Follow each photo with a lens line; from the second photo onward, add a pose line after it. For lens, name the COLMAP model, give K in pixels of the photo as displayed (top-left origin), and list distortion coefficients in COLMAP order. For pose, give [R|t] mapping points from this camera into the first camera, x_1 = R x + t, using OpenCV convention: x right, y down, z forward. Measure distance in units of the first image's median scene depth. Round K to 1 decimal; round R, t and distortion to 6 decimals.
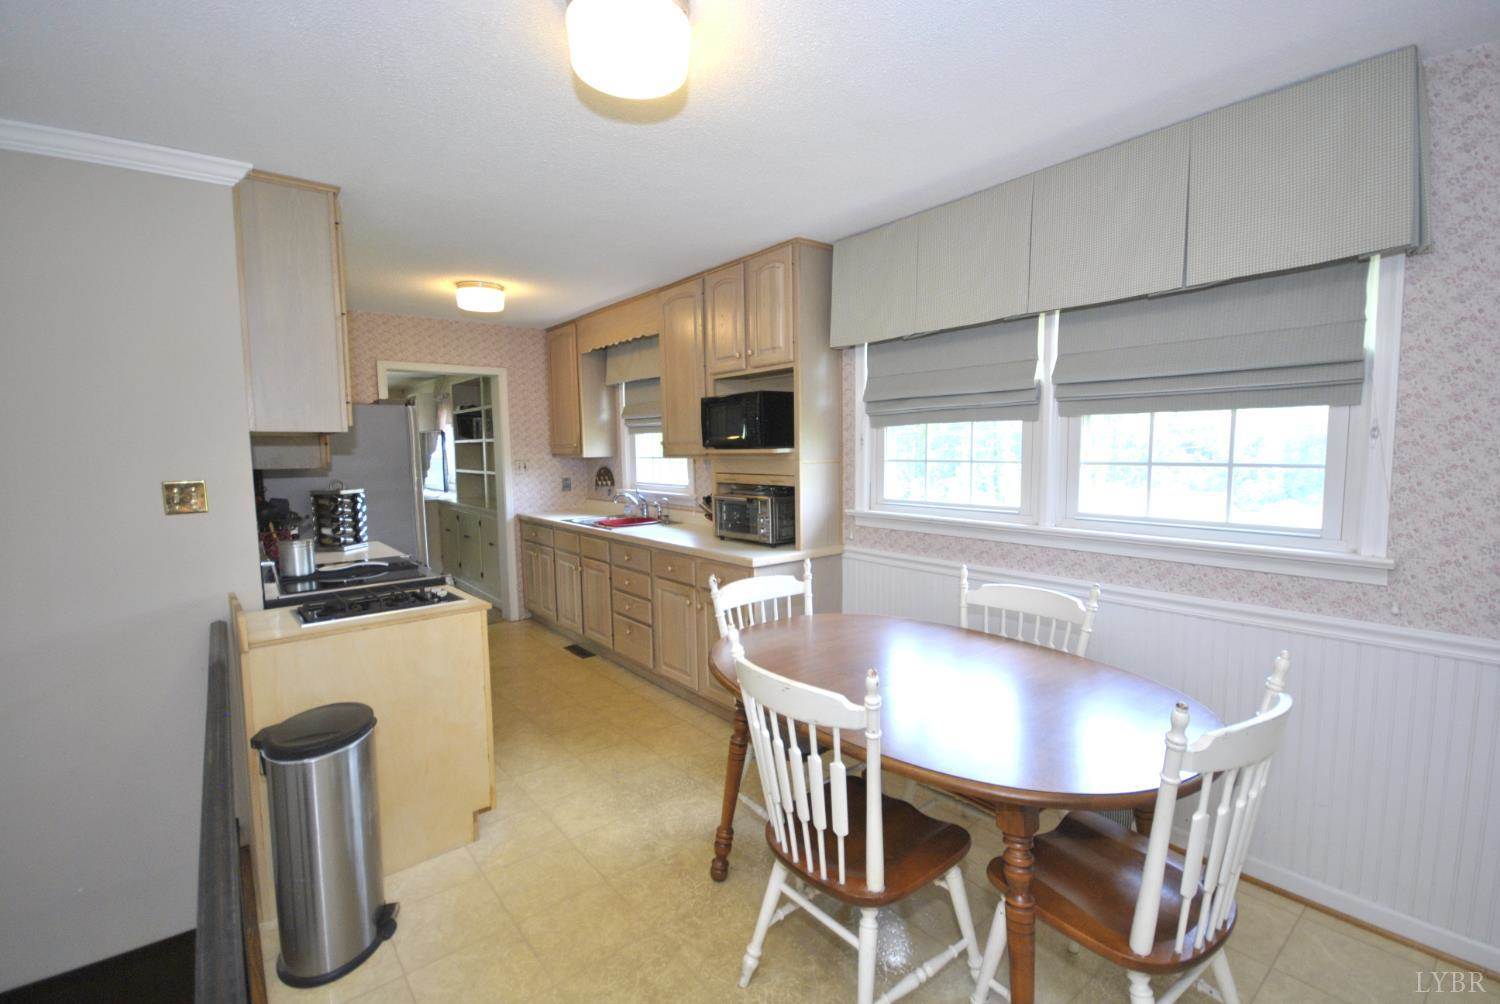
lens RADIAL K [[659.5, 0, 757.4], [0, 659.5, 505.2], [0, 0, 1]] dist [0.000651, -0.006125]
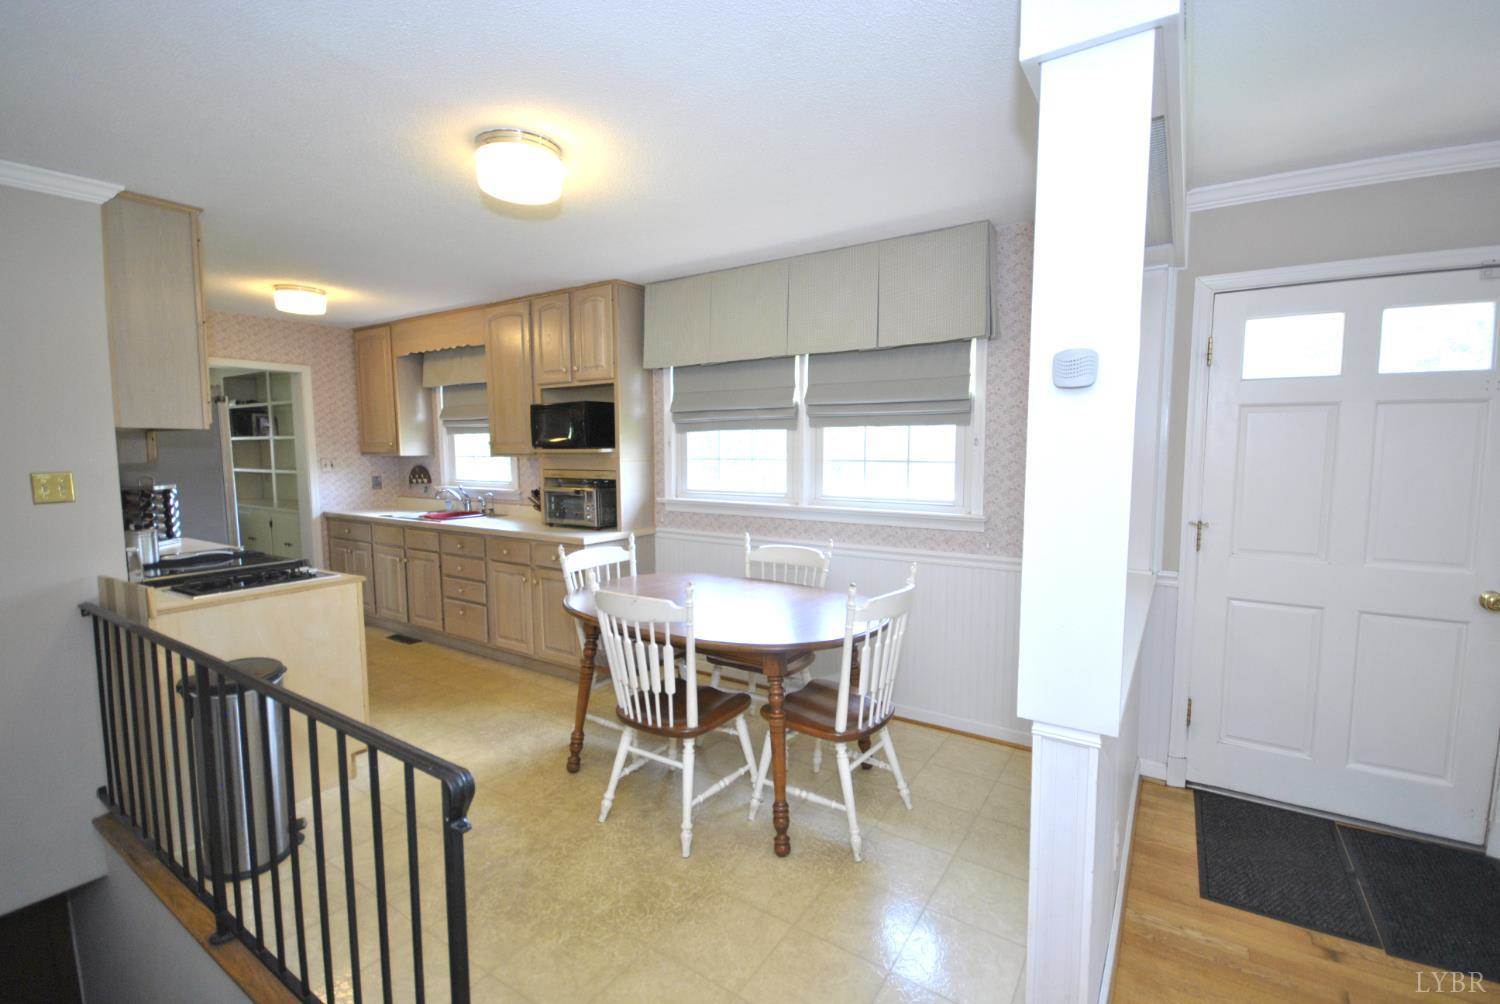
lens RADIAL K [[659.5, 0, 761.8], [0, 659.5, 504.9], [0, 0, 1]] dist [0.000651, -0.006125]
pose [[0.951799, -0.016091, 0.306300, -0.056494], [0.017336, 0.999849, -0.001346, 0.022750], [-0.306232, 0.006591, 0.951934, -0.228300]]
